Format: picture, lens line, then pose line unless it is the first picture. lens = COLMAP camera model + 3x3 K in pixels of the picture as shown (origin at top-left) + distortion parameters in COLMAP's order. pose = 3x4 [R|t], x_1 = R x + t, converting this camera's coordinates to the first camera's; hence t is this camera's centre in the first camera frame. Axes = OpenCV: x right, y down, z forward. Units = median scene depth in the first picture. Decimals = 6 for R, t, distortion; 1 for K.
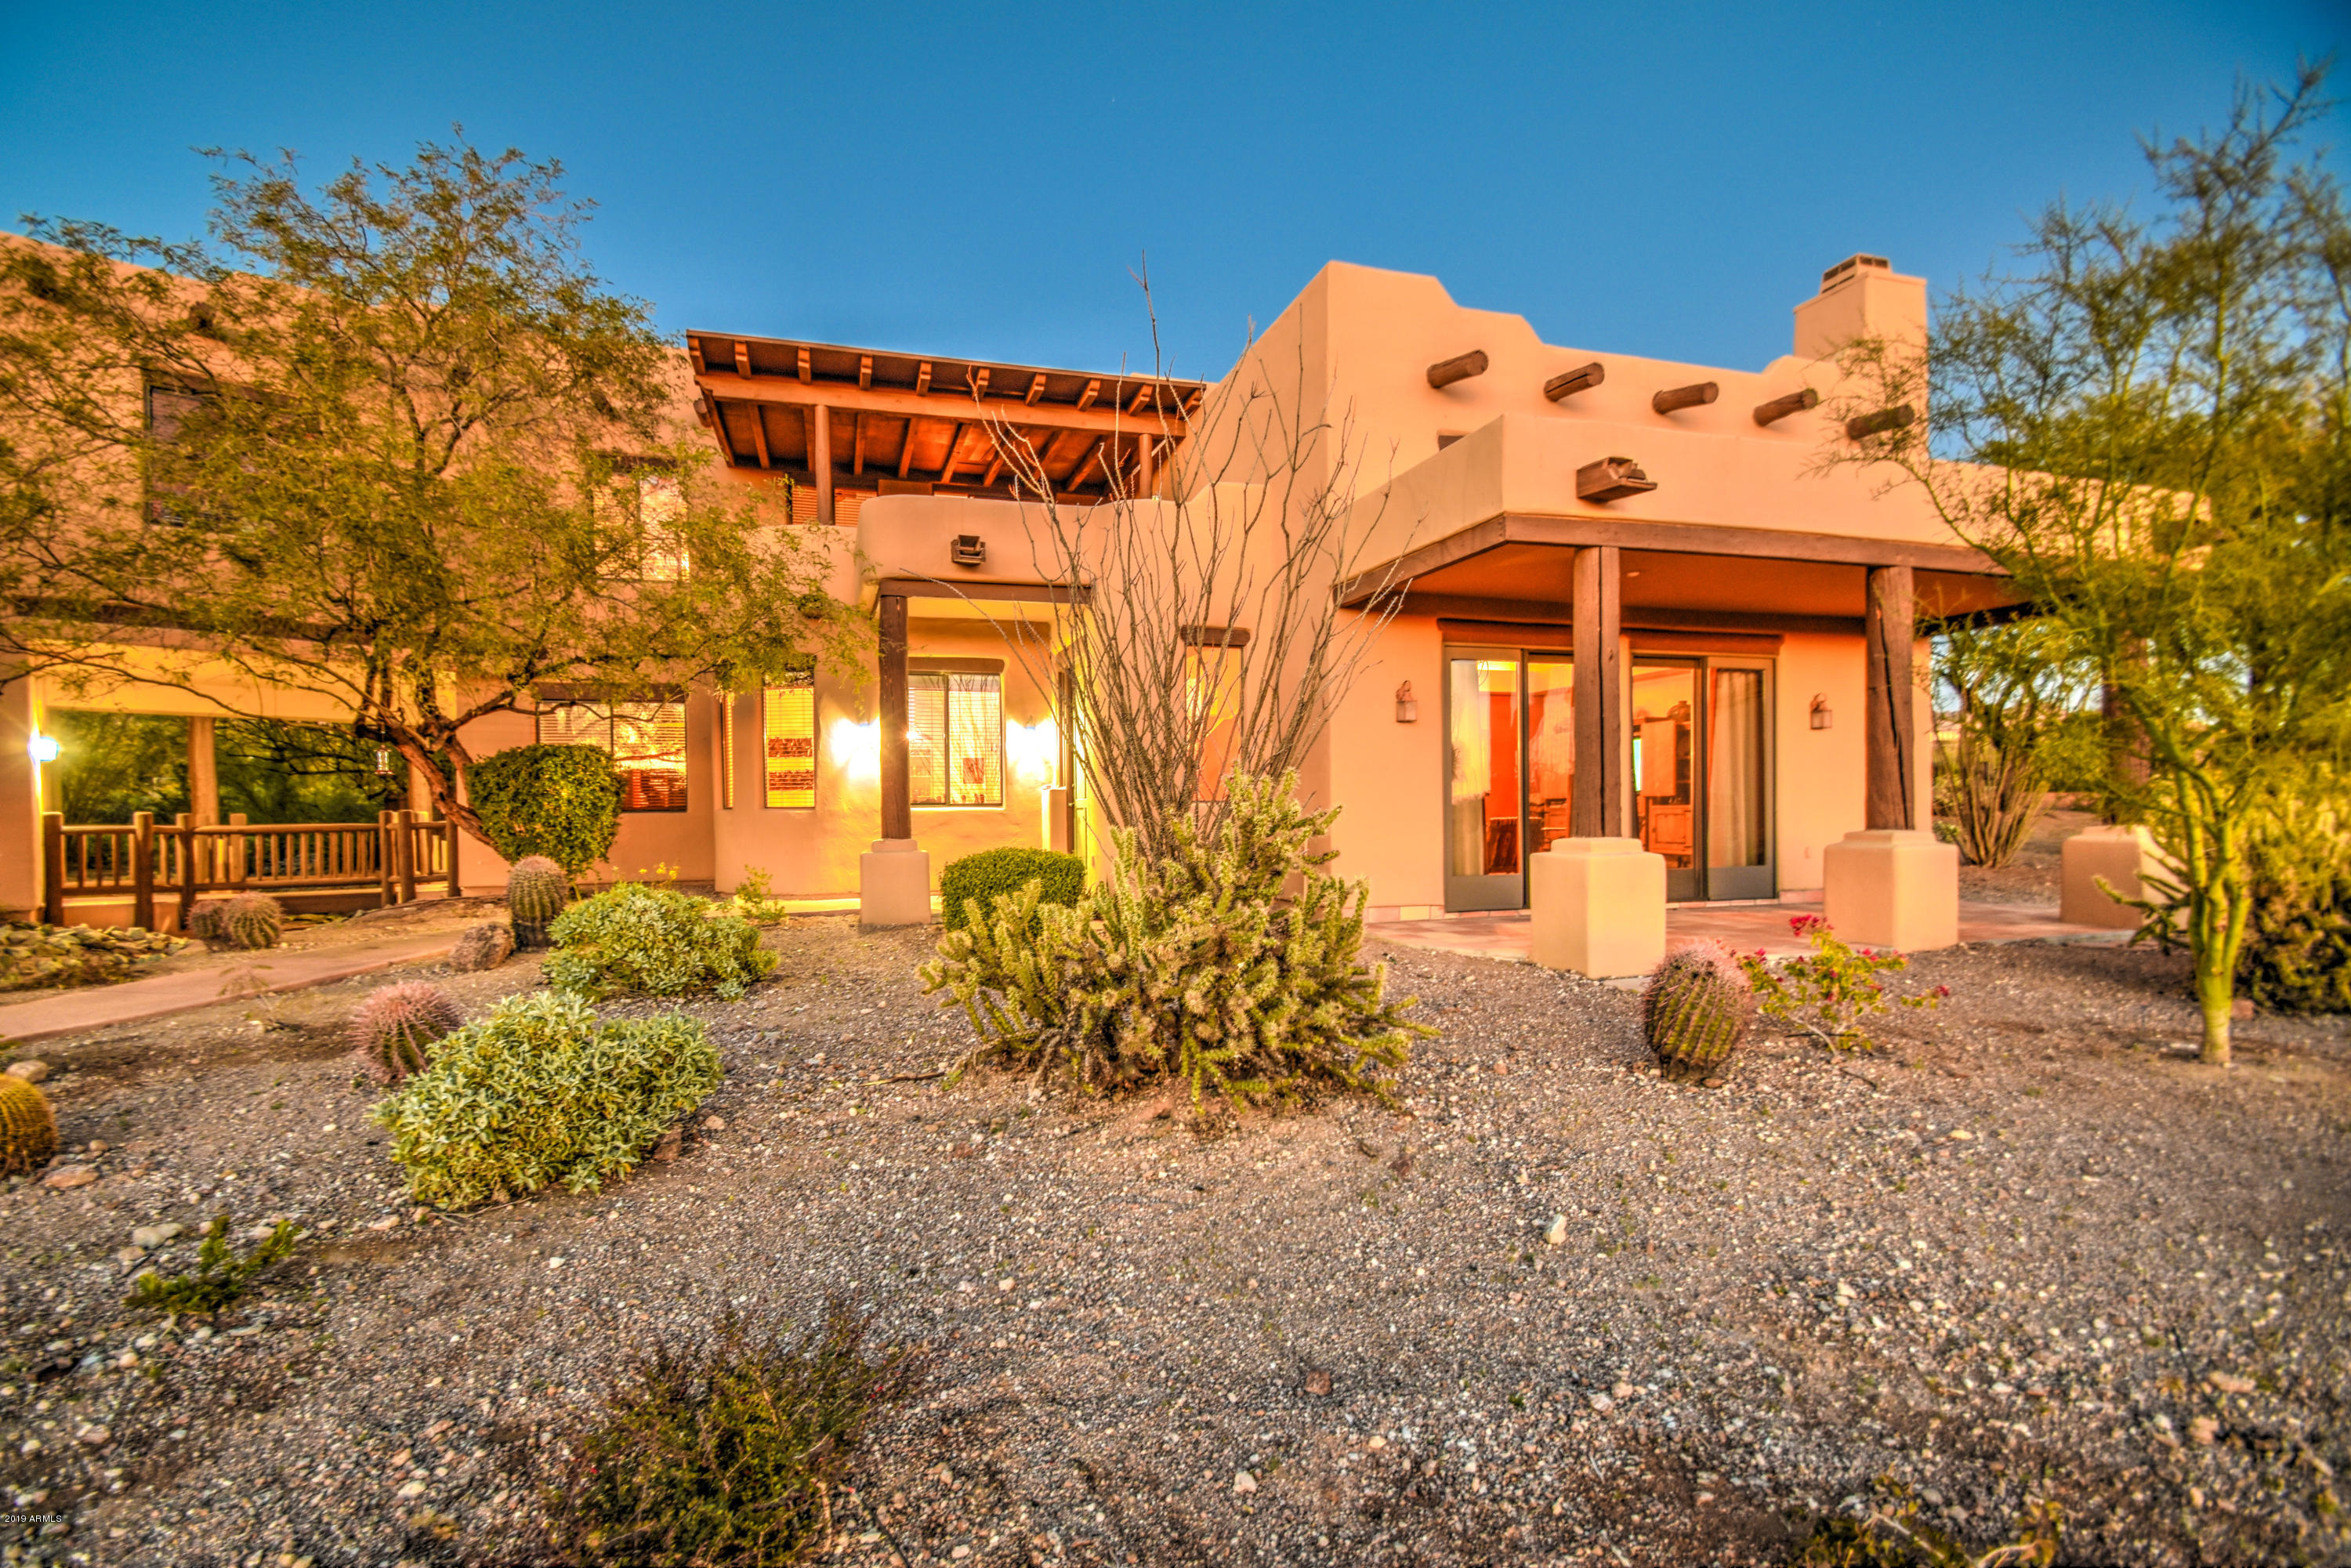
lens RADIAL K [[1036.7, 0, 1132.0], [0, 1036.7, 821.2], [0, 0, 1]] dist [0.010415, -0.015593]
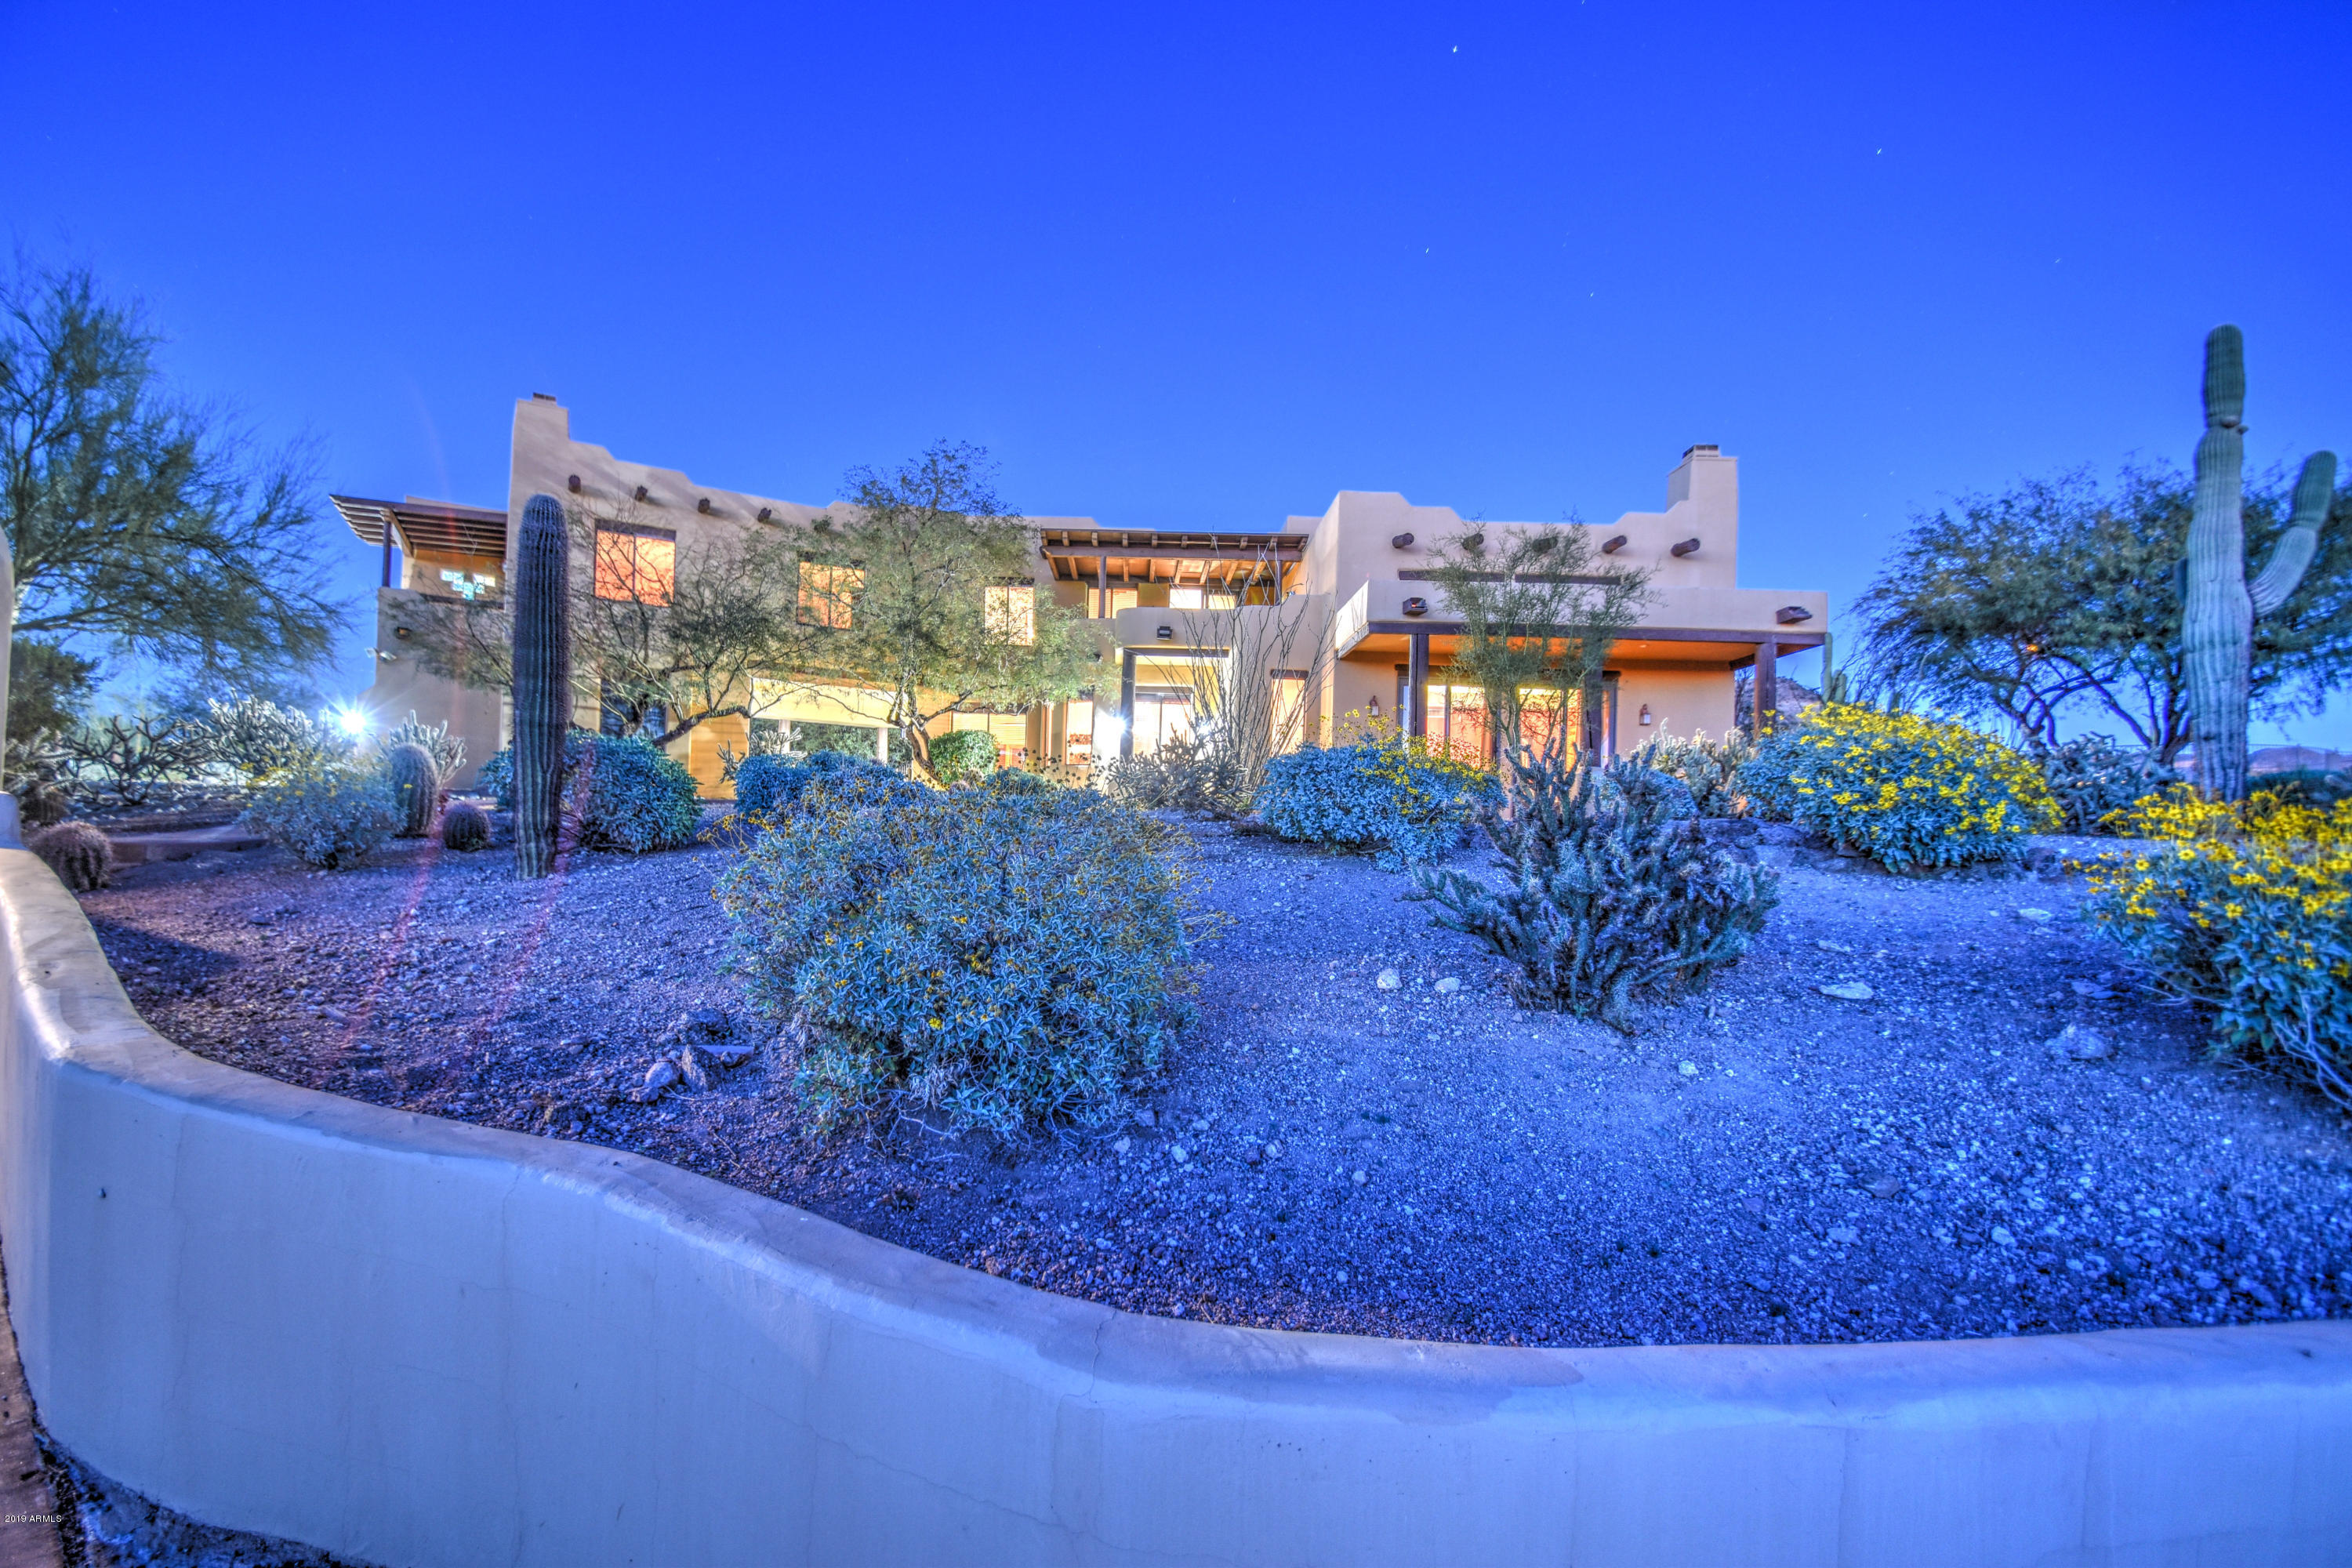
lens RADIAL K [[1041.0, 0, 1132.2], [0, 1041.0, 826.1], [0, 0, 1]] dist [0.009415, -0.014391]
pose [[0.960531, 0.033546, -0.276142, 0.346322], [-0.041861, 0.998829, -0.024268, 0.164636], [0.275005, 0.034870, 0.960810, -0.939927]]
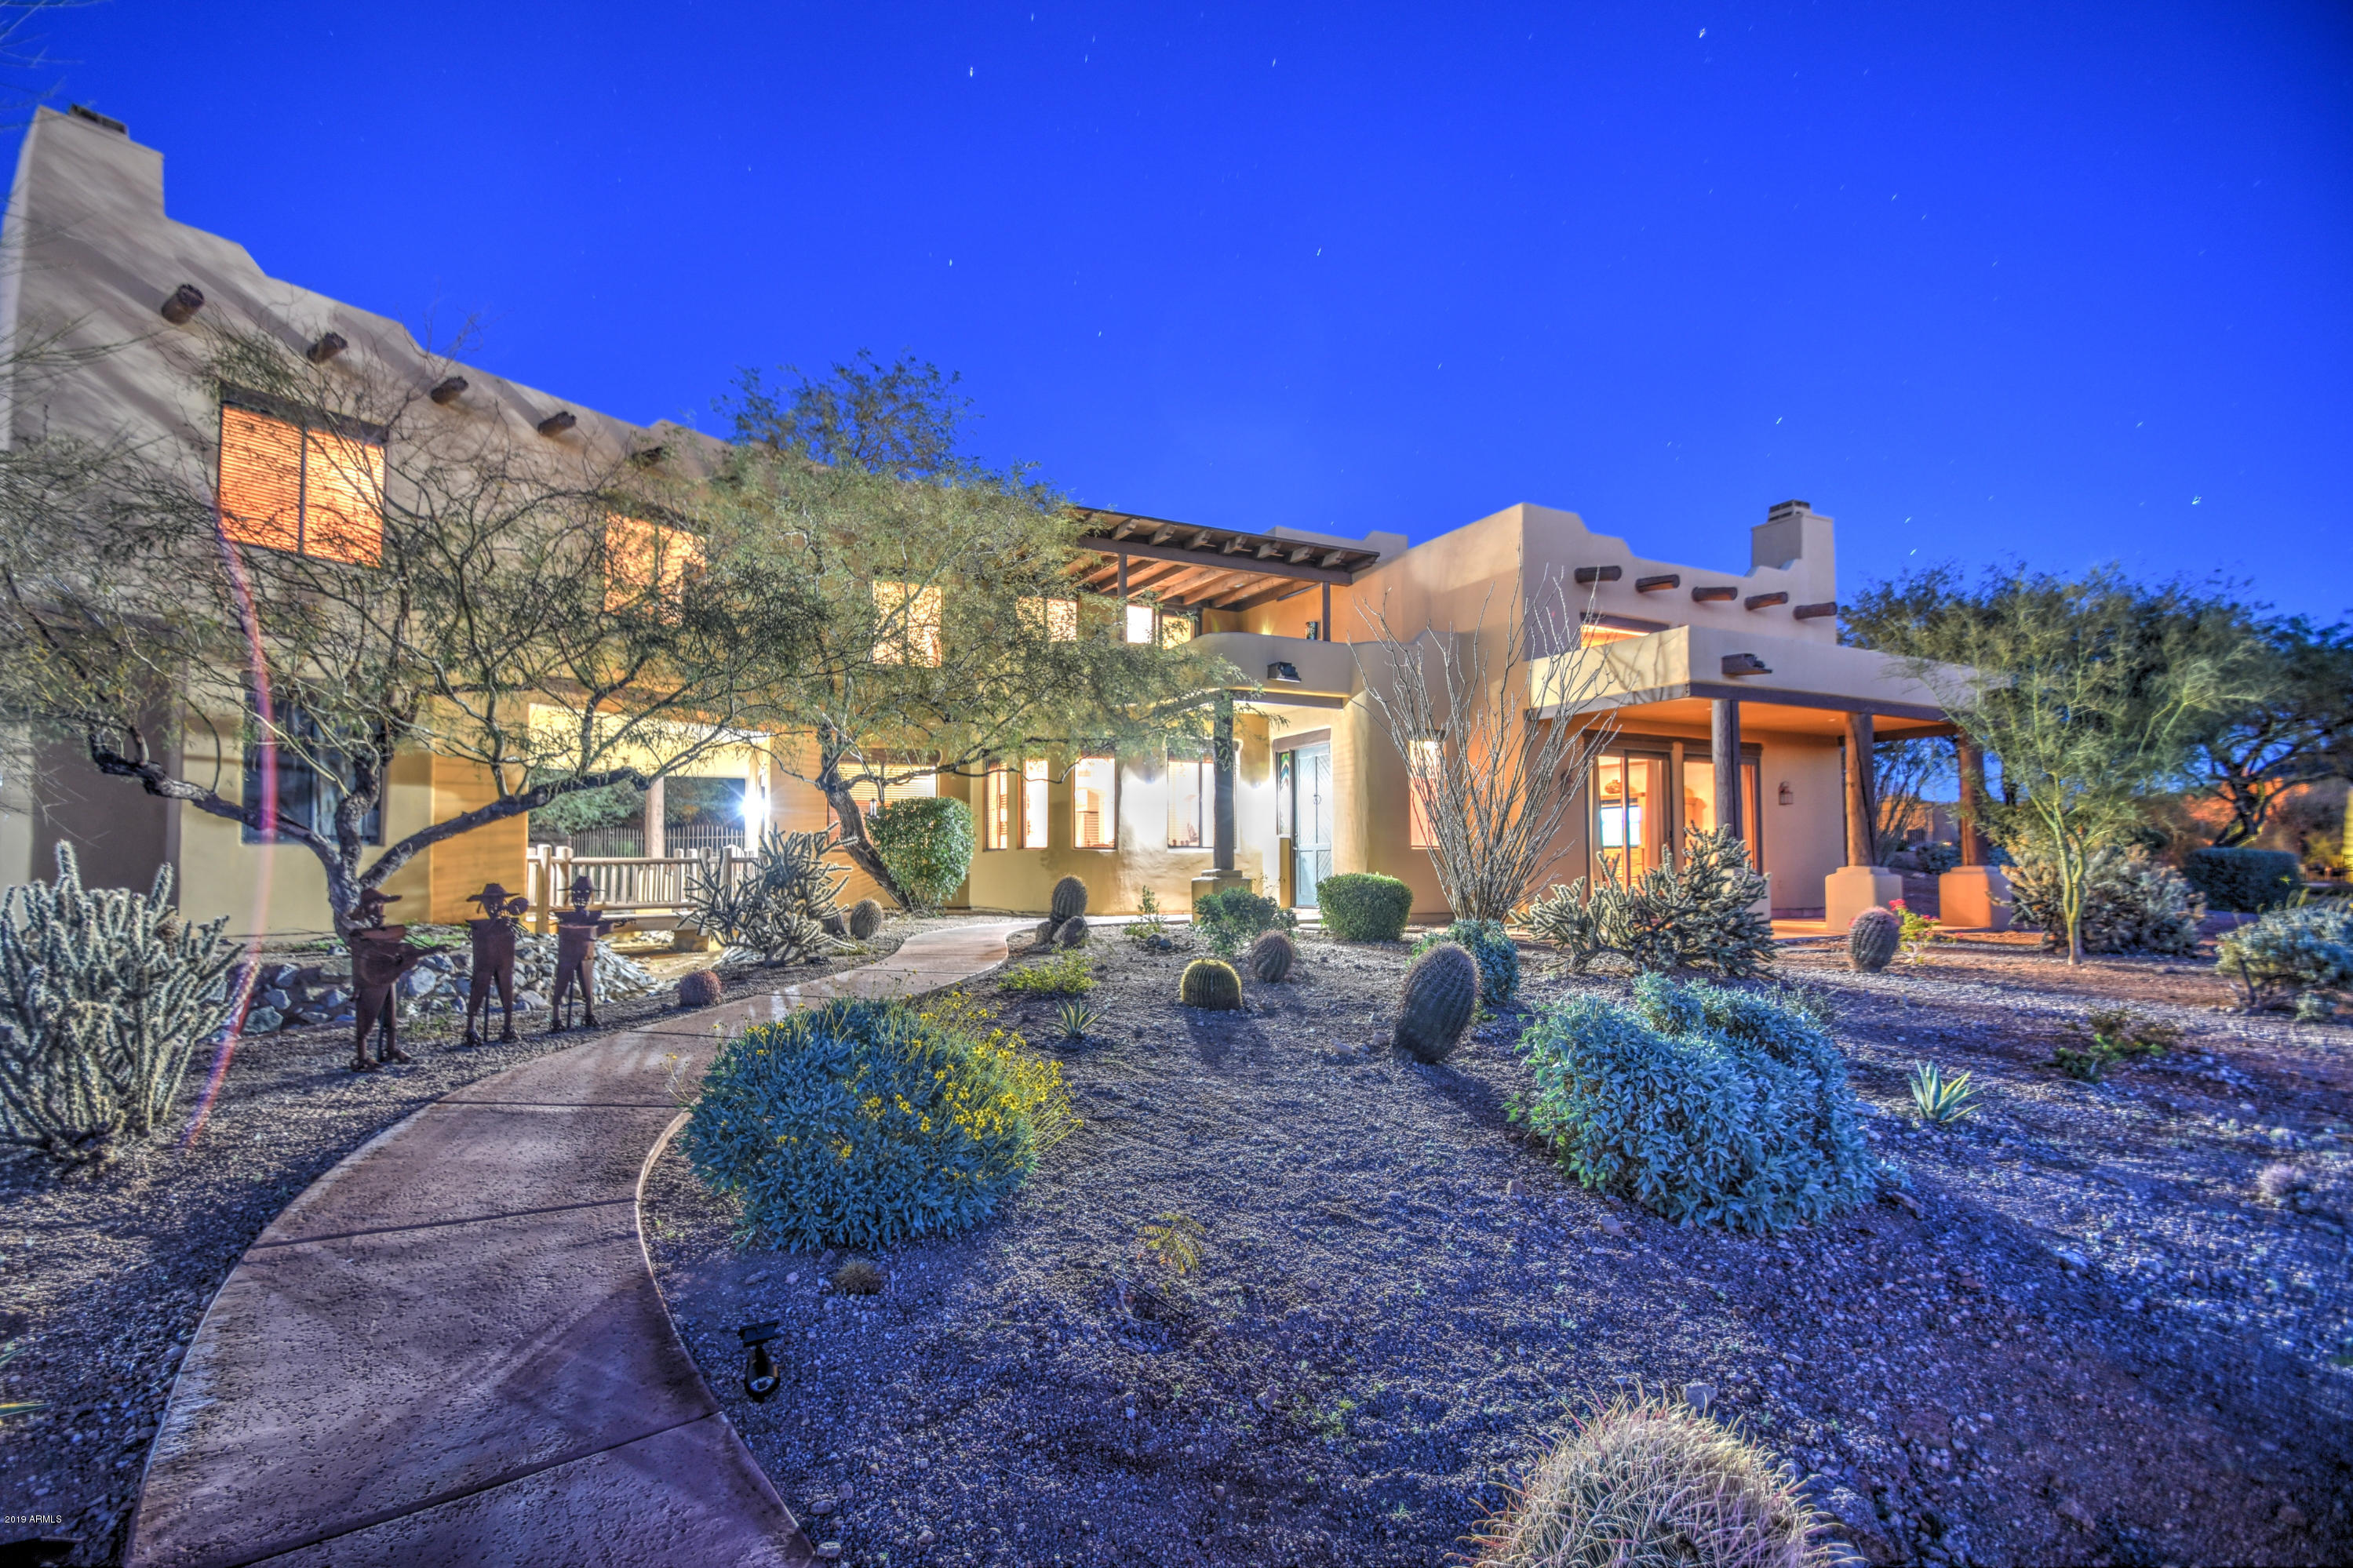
lens RADIAL K [[1037.5, 0, 1133.0], [0, 1037.5, 821.2], [0, 0, 1]] dist [0.010415, -0.015593]
pose [[0.986236, 0.017368, 0.164430, -0.577867], [-0.008635, 0.998521, -0.053673, 0.028781], [-0.165119, 0.051514, 0.984927, -0.380450]]
